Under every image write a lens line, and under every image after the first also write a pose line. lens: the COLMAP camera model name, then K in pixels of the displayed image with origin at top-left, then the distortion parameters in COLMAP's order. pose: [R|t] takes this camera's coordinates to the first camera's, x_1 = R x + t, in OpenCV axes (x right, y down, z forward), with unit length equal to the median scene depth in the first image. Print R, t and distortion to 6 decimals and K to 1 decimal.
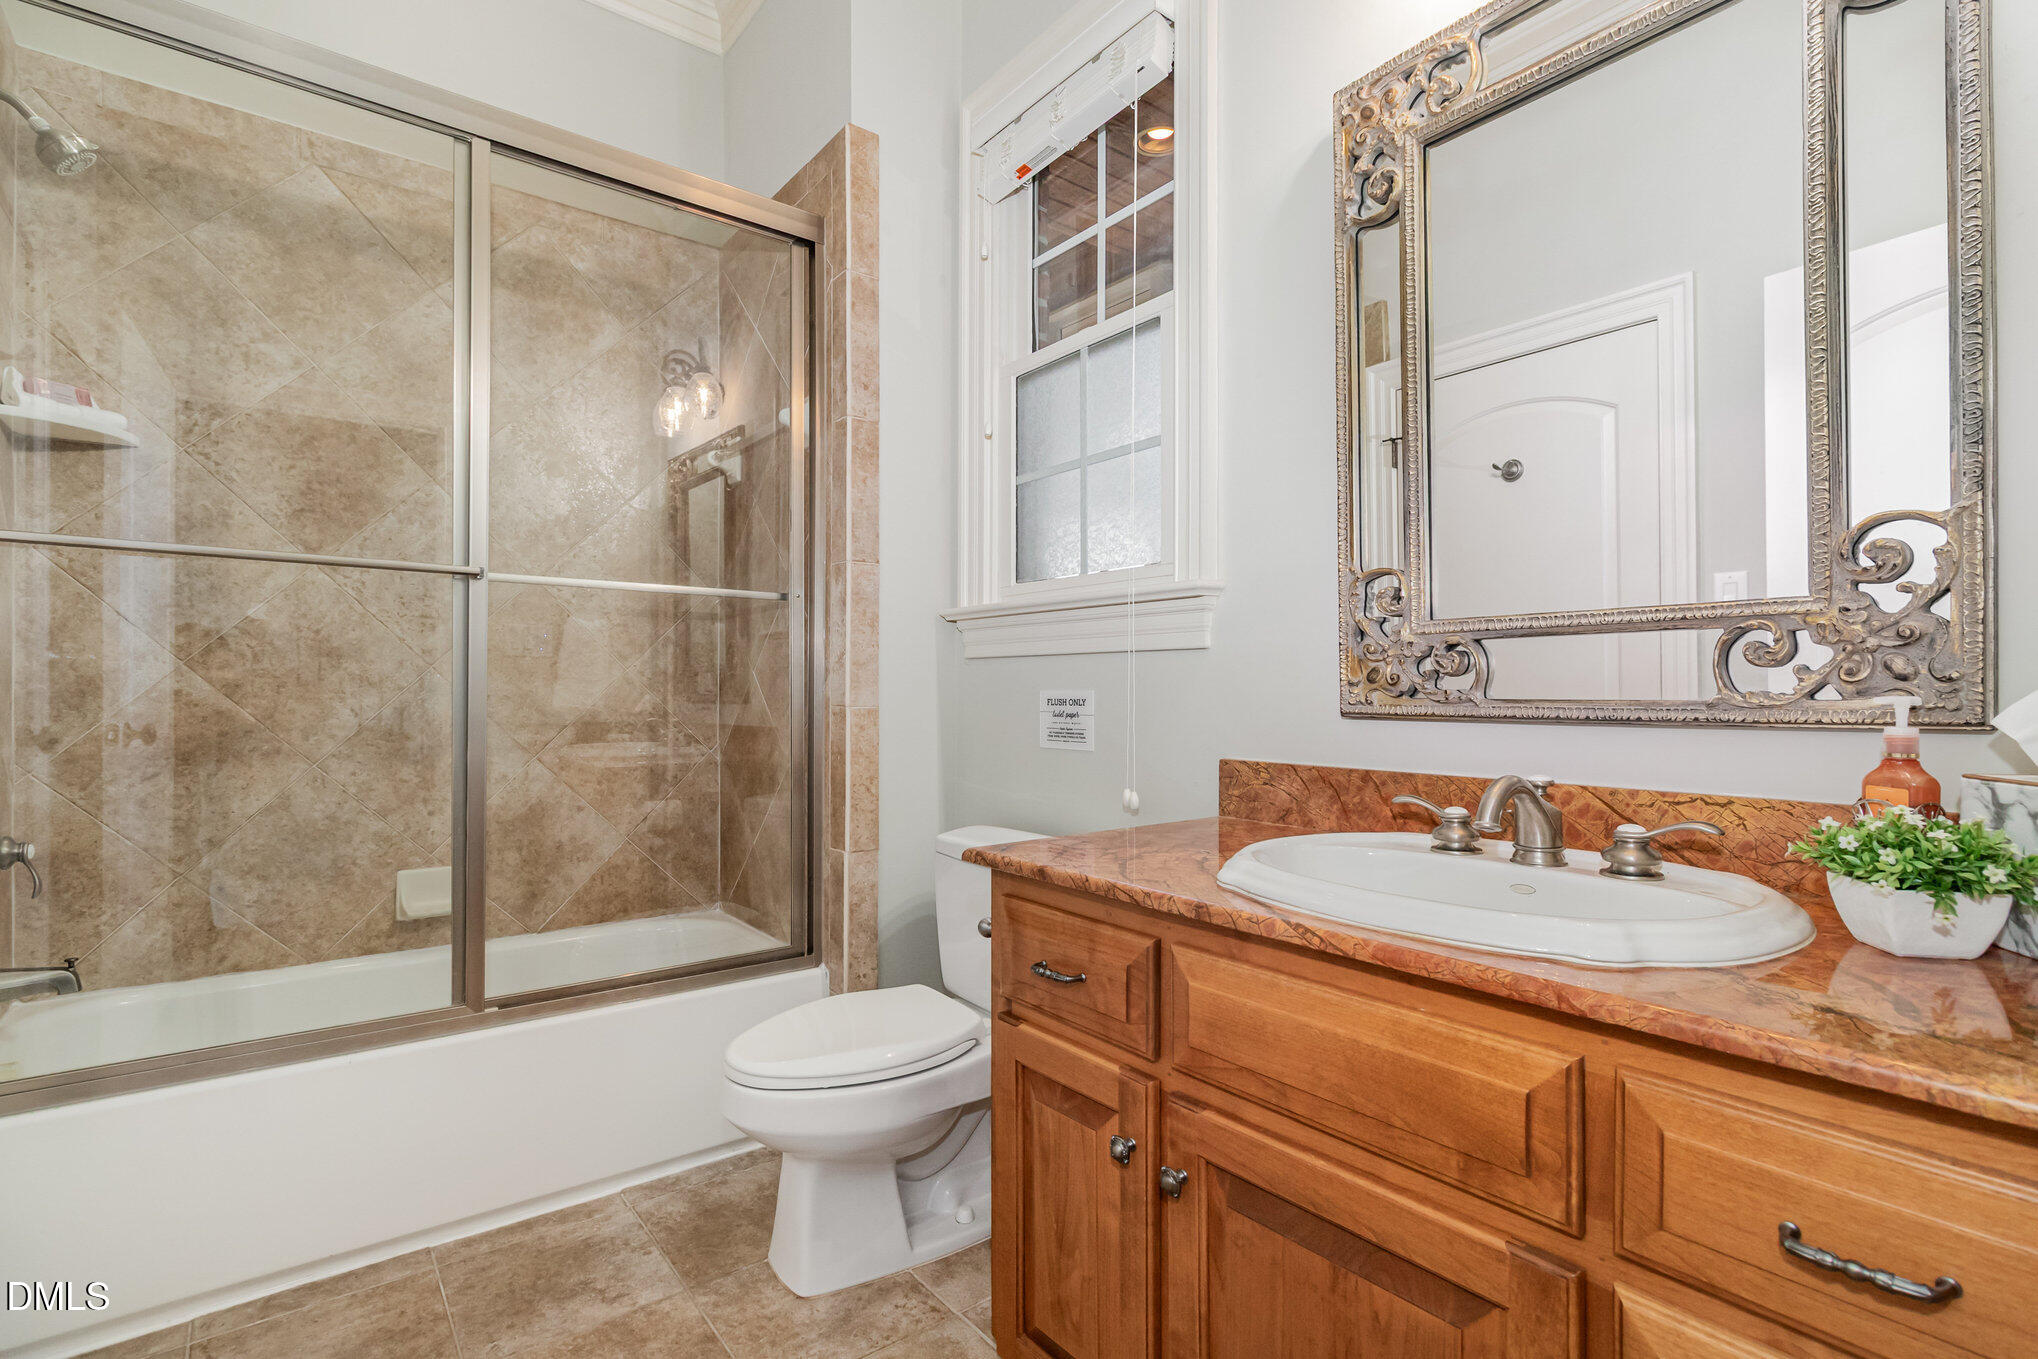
lens RADIAL K [[957.0, 0, 1016.7], [0, 957.0, 685.2], [0, 0, 1]] dist [0.001675, -0.000268]
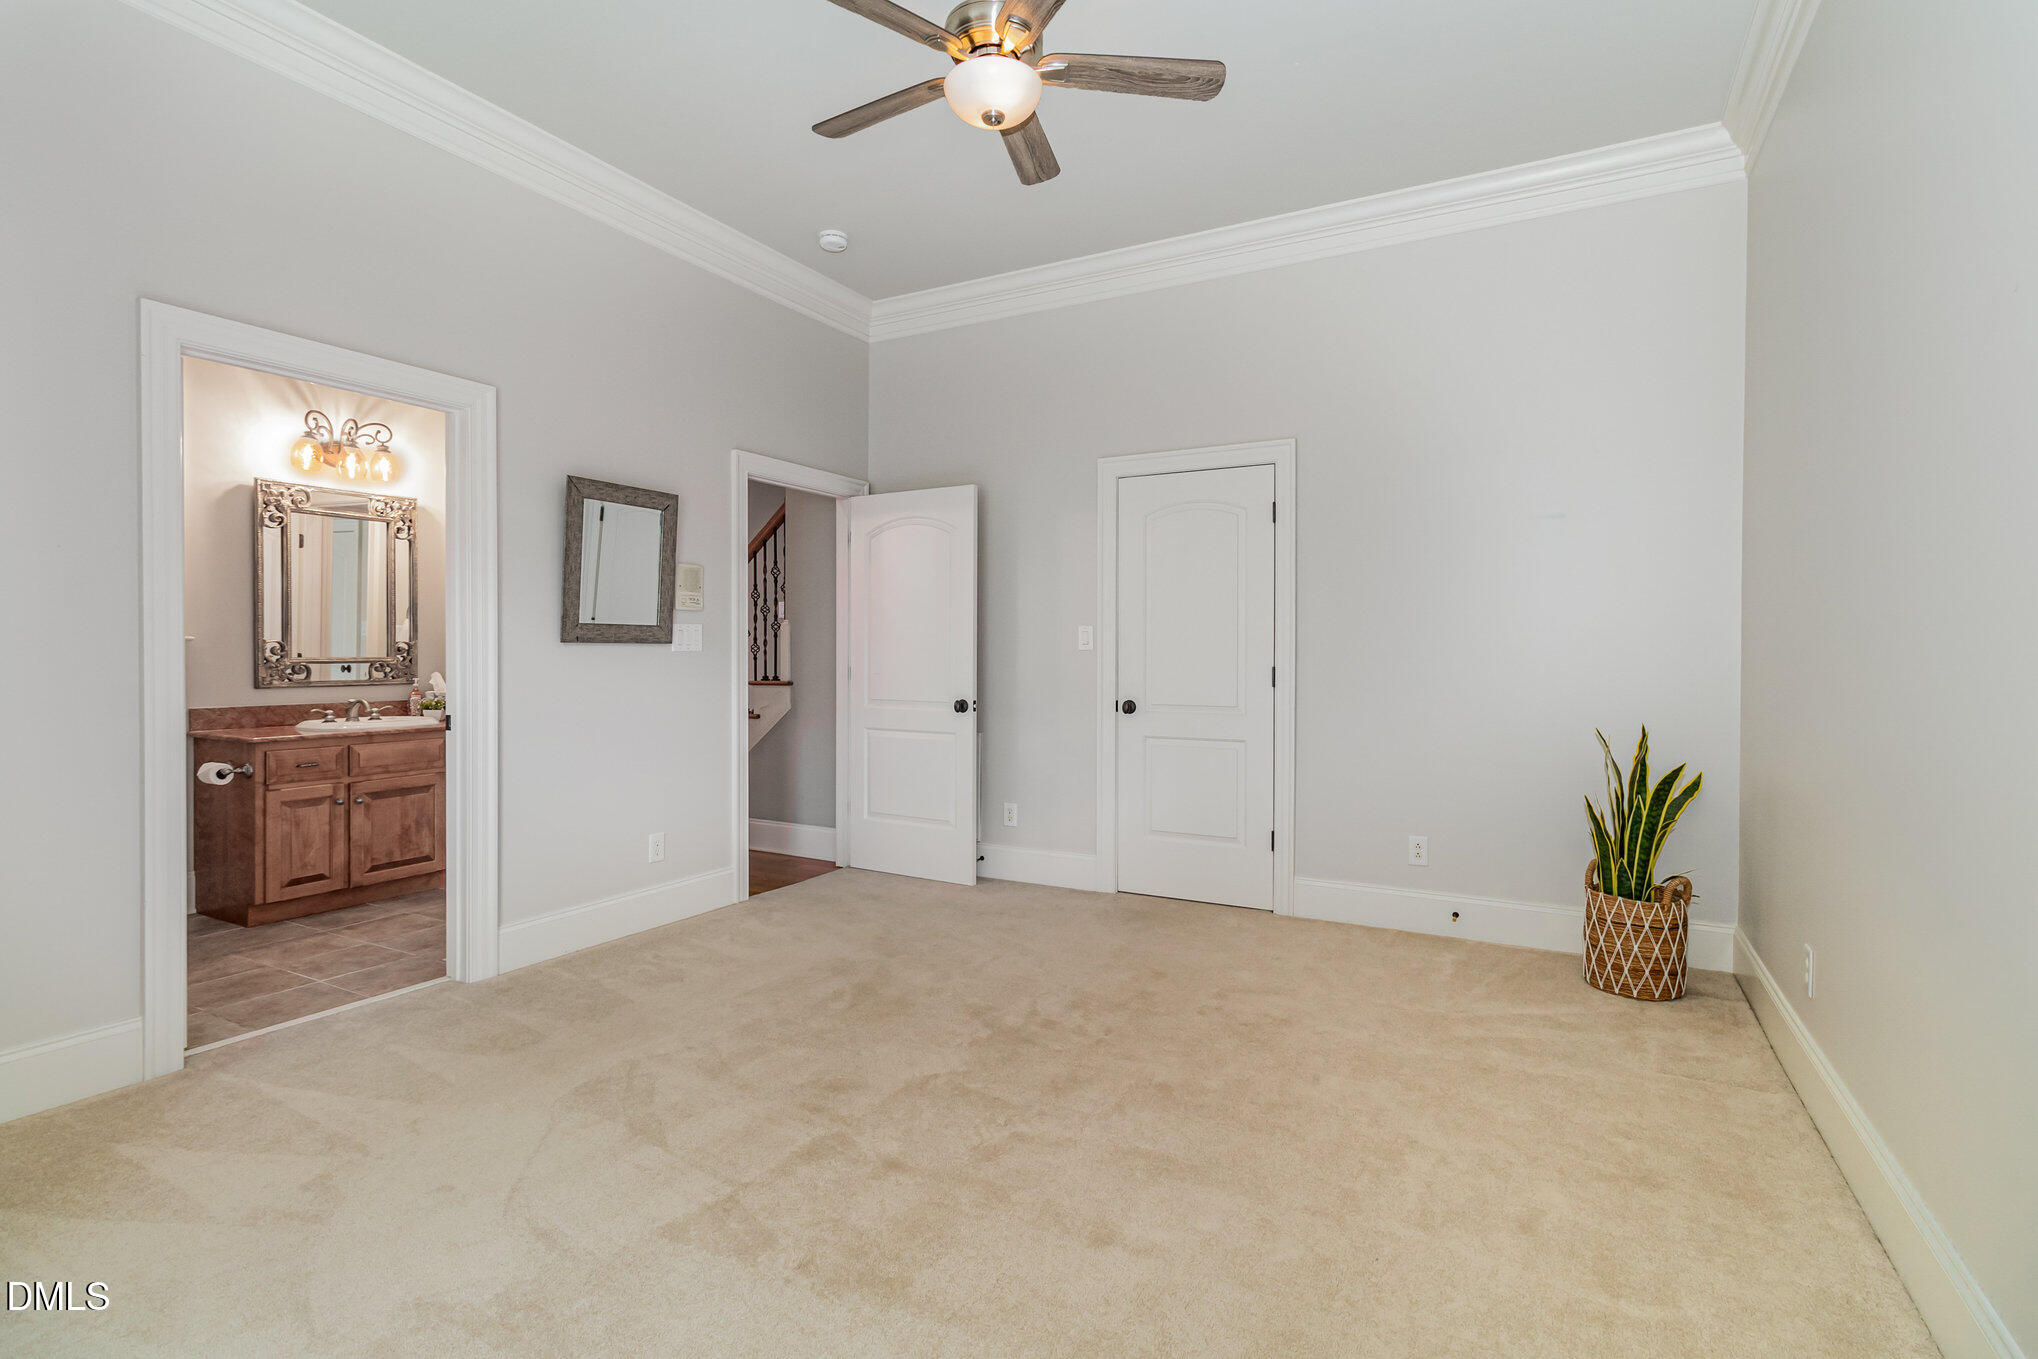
lens RADIAL K [[957.0, 0, 1016.2], [0, 957.0, 666.9], [0, 0, 1]] dist [0.001675, -0.000268]
pose [[-0.392705, -0.020177, 0.919443, -4.286371], [-0.018993, 0.999724, 0.013827, -0.154268], [-0.919468, -0.012033, -0.392980, 0.024666]]
